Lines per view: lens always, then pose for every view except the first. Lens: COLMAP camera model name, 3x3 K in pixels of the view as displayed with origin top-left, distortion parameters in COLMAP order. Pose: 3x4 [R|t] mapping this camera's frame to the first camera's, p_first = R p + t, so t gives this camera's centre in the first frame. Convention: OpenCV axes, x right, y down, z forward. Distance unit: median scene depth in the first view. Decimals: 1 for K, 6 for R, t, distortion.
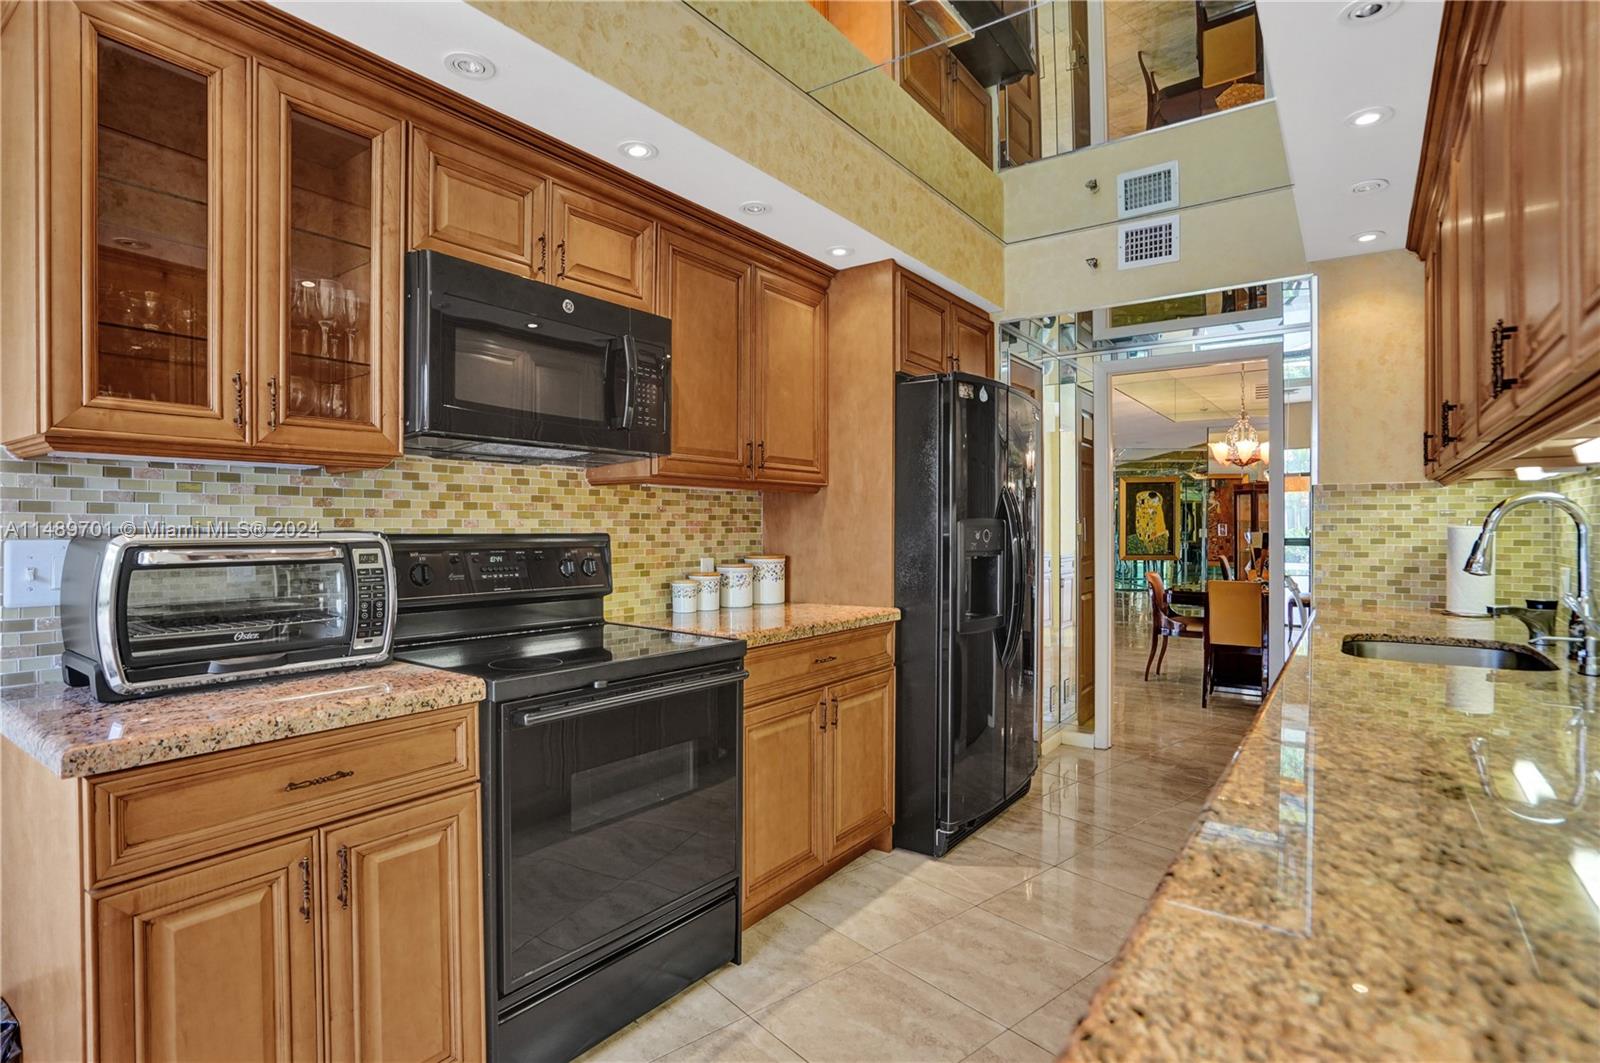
lens RADIAL K [[808.6, 0, 800.0], [0, 808.6, 531.5], [0, 0, 1]] dist [-0.069176, 0.051023]
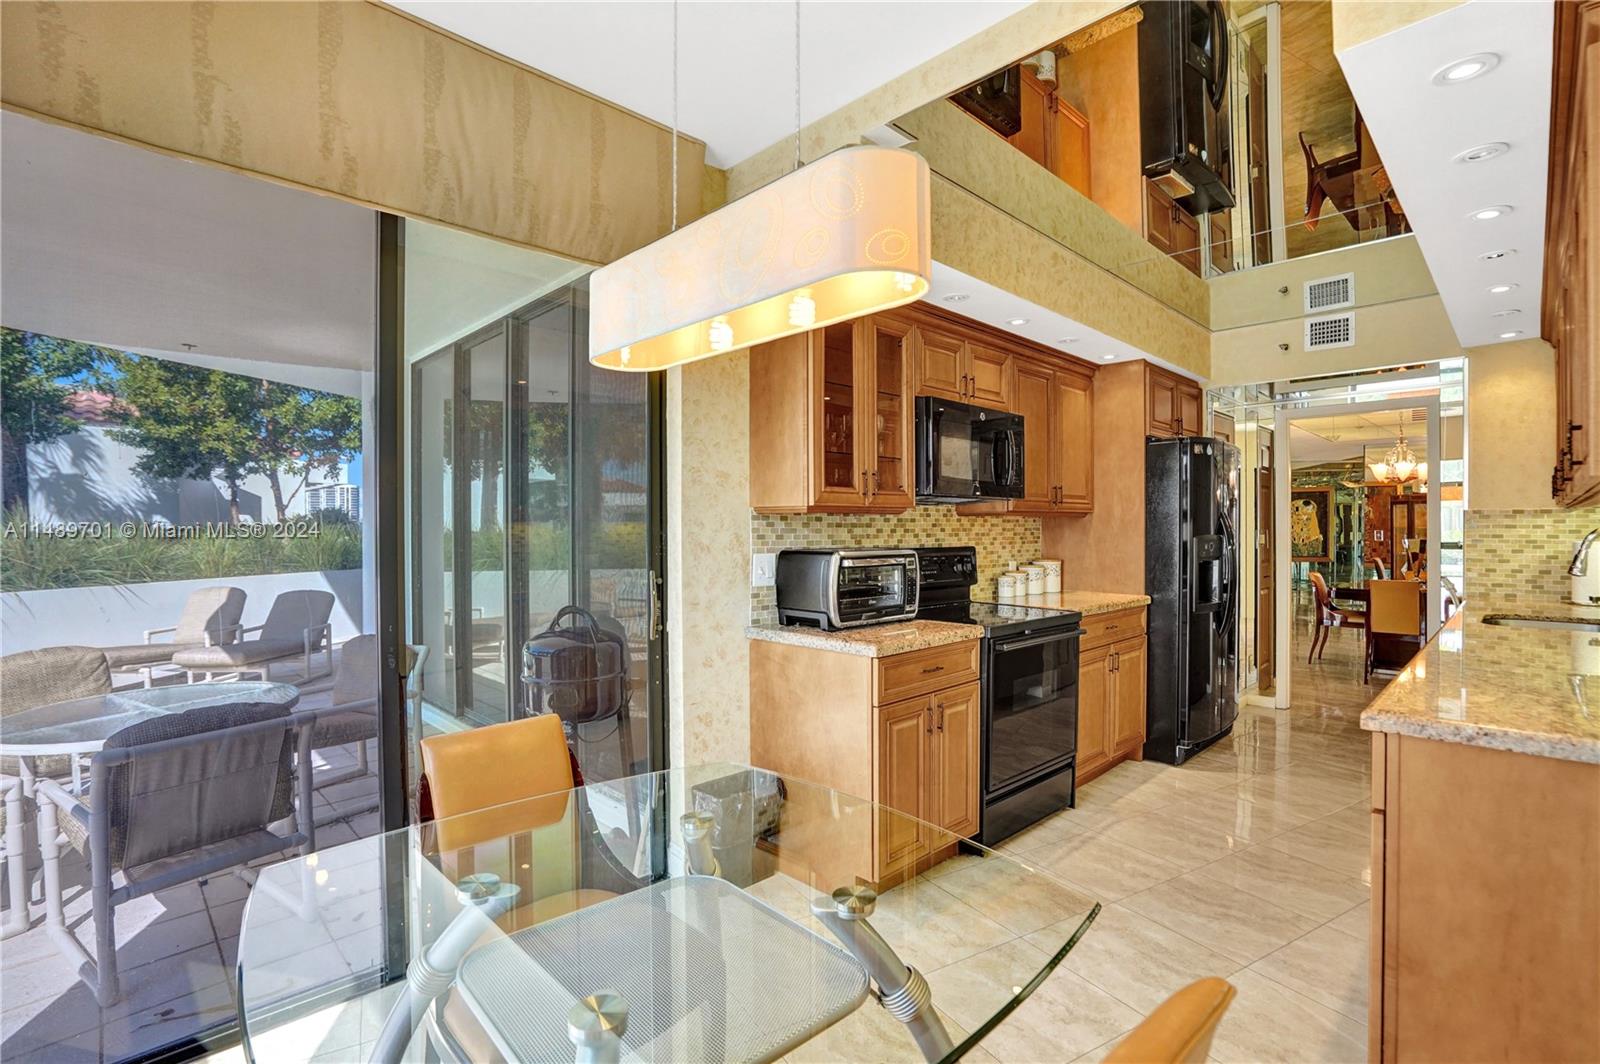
lens RADIAL K [[752.0, 0, 788.4], [0, 752.0, 532.4], [0, 0, 1]] dist [-0.061851, 0.024291]
pose [[0.983279, -0.001581, -0.182100, -0.288209], [0.001778, 0.999998, 0.000917, -0.023952], [0.182099, -0.001225, 0.983280, -0.470480]]
